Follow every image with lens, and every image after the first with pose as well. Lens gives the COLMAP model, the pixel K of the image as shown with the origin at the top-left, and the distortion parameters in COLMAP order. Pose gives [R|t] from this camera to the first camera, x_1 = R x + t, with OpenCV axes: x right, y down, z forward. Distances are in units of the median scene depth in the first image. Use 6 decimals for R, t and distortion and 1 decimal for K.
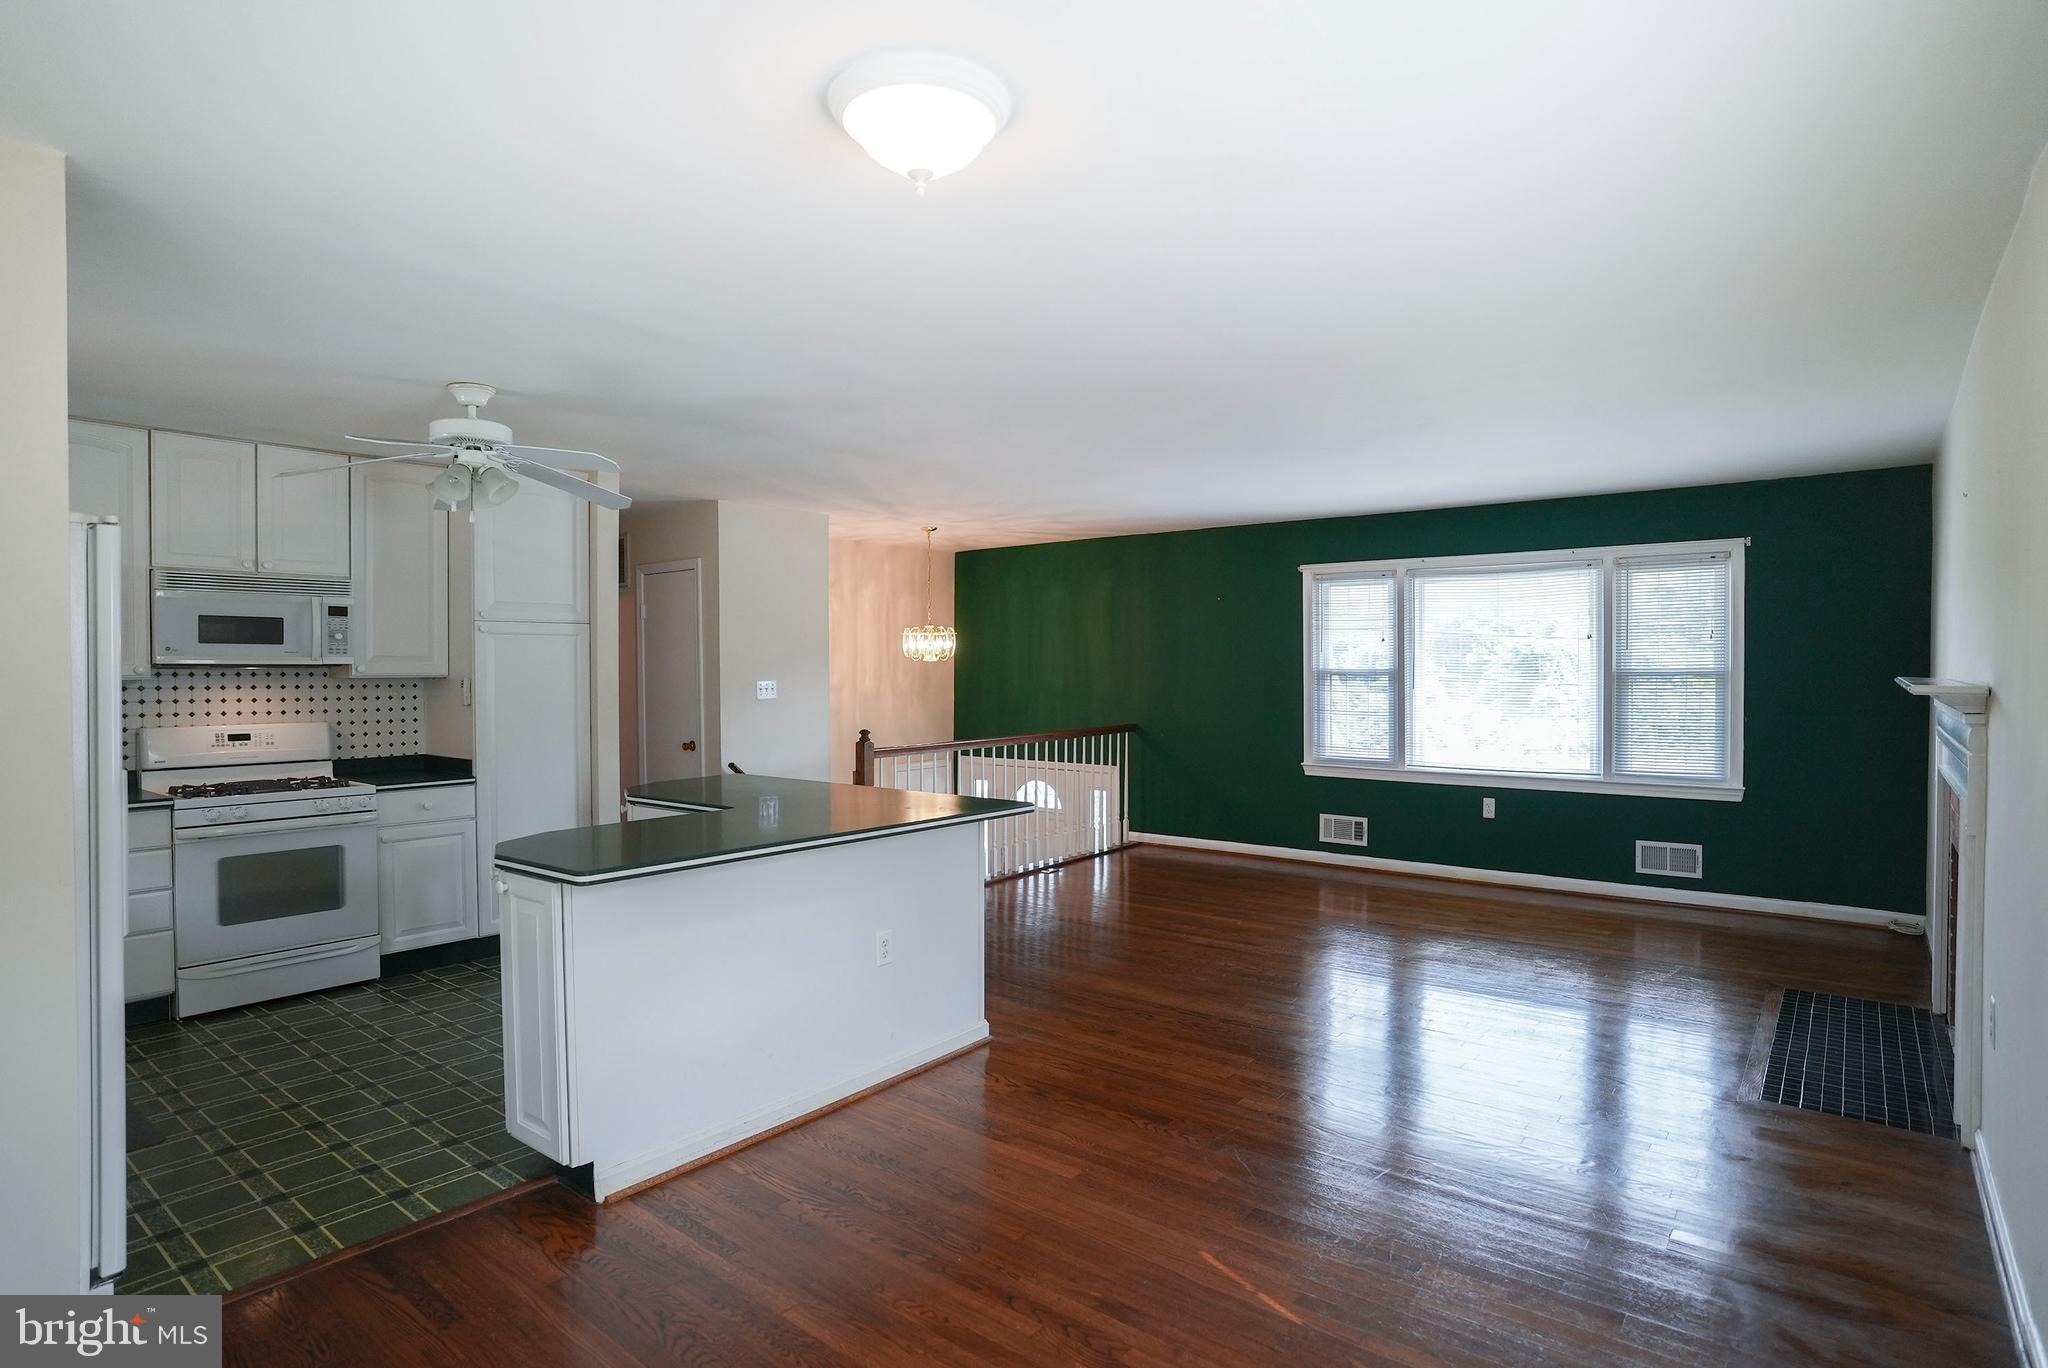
lens RADIAL K [[1065.6, 0, 1024.0], [0, 1065.6, 684.0], [0, 0, 1]] dist [-0.078647, 0.036549]
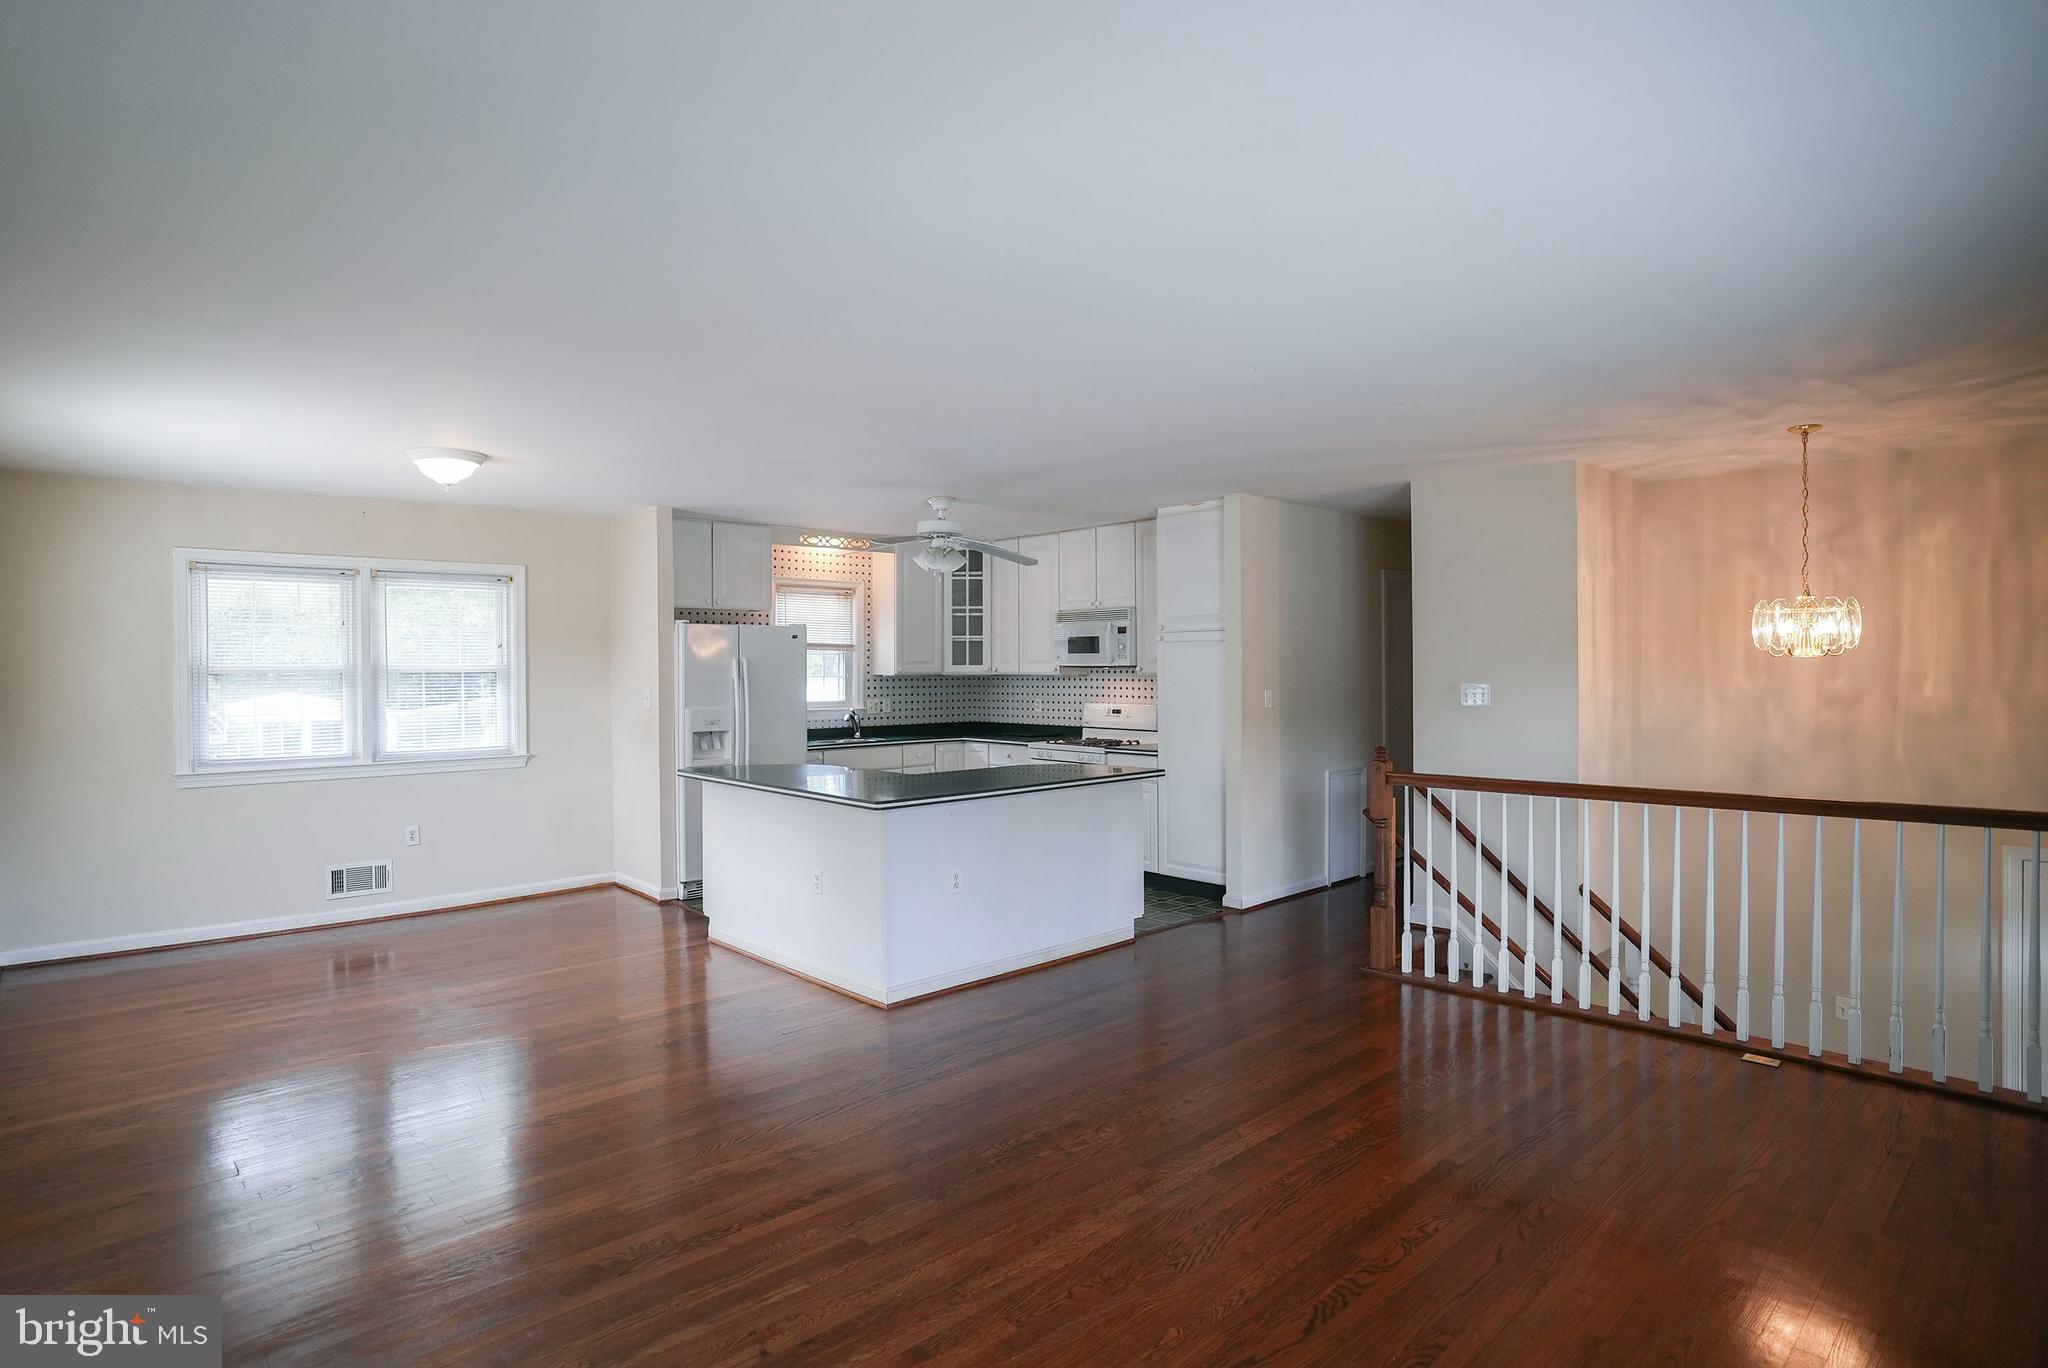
lens RADIAL K [[1065.6, 0, 1024.0], [0, 1065.6, 684.0], [0, 0, 1]] dist [-0.078647, 0.036549]
pose [[-0.154670, 0.021341, -0.987736, 0.989713], [-0.007842, 0.999709, 0.022828, -0.029972], [0.987935, 0.011276, -0.154458, 1.251572]]
